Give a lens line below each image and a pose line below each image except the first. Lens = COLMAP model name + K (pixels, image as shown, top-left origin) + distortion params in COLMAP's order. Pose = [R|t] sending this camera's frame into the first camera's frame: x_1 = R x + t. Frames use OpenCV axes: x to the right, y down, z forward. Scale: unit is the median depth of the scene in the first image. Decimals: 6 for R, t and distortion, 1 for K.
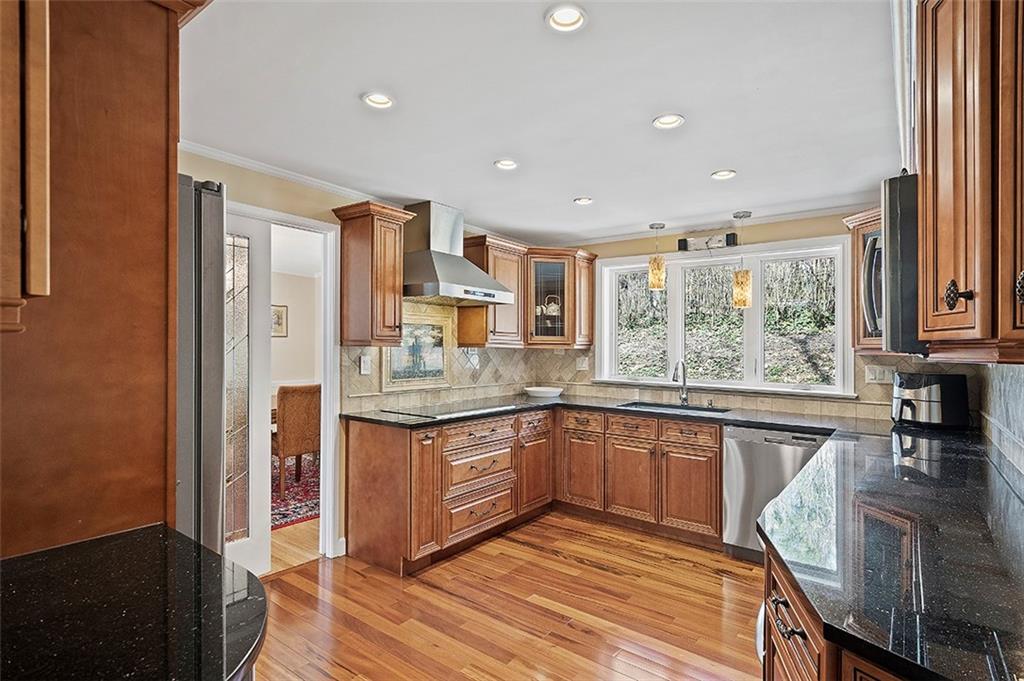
lens RADIAL K [[519.0, 0, 512.2], [0, 519.0, 344.2], [0, 0, 1]] dist [-0.000278, -0.000040]
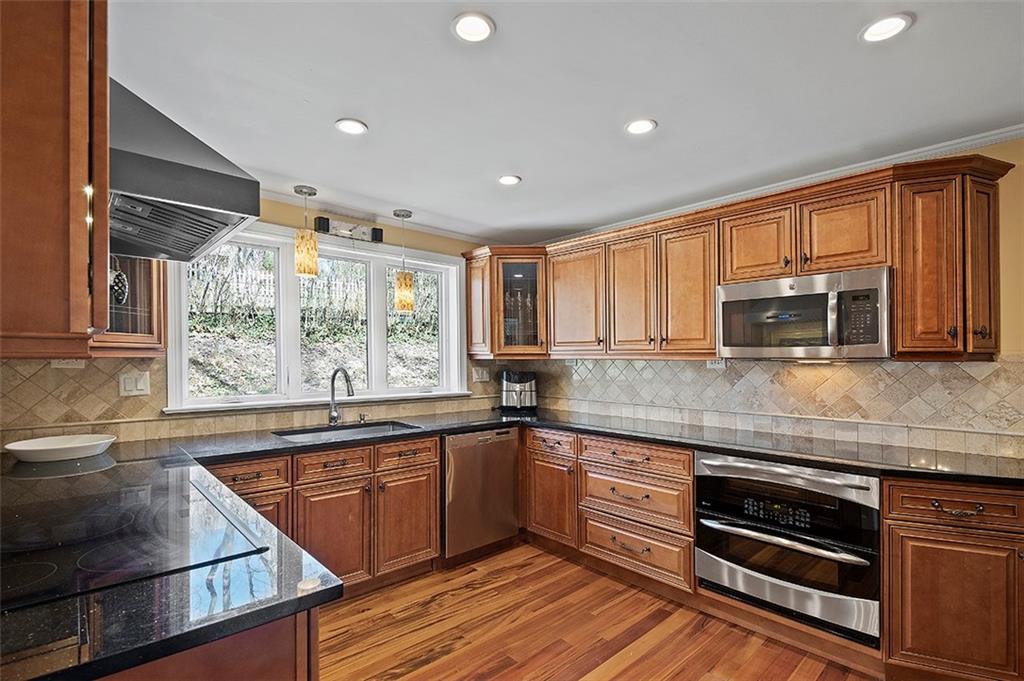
lens RADIAL K [[484.1, 0, 492.8], [0, 484.1, 359.5], [0, 0, 1]] dist [-0.001673, -0.000176]
pose [[0.190805, -0.013831, 0.981530, -0.398249], [-0.000569, 0.999899, 0.014201, 0.004659], [-0.981628, -0.003268, 0.190778, 0.677484]]
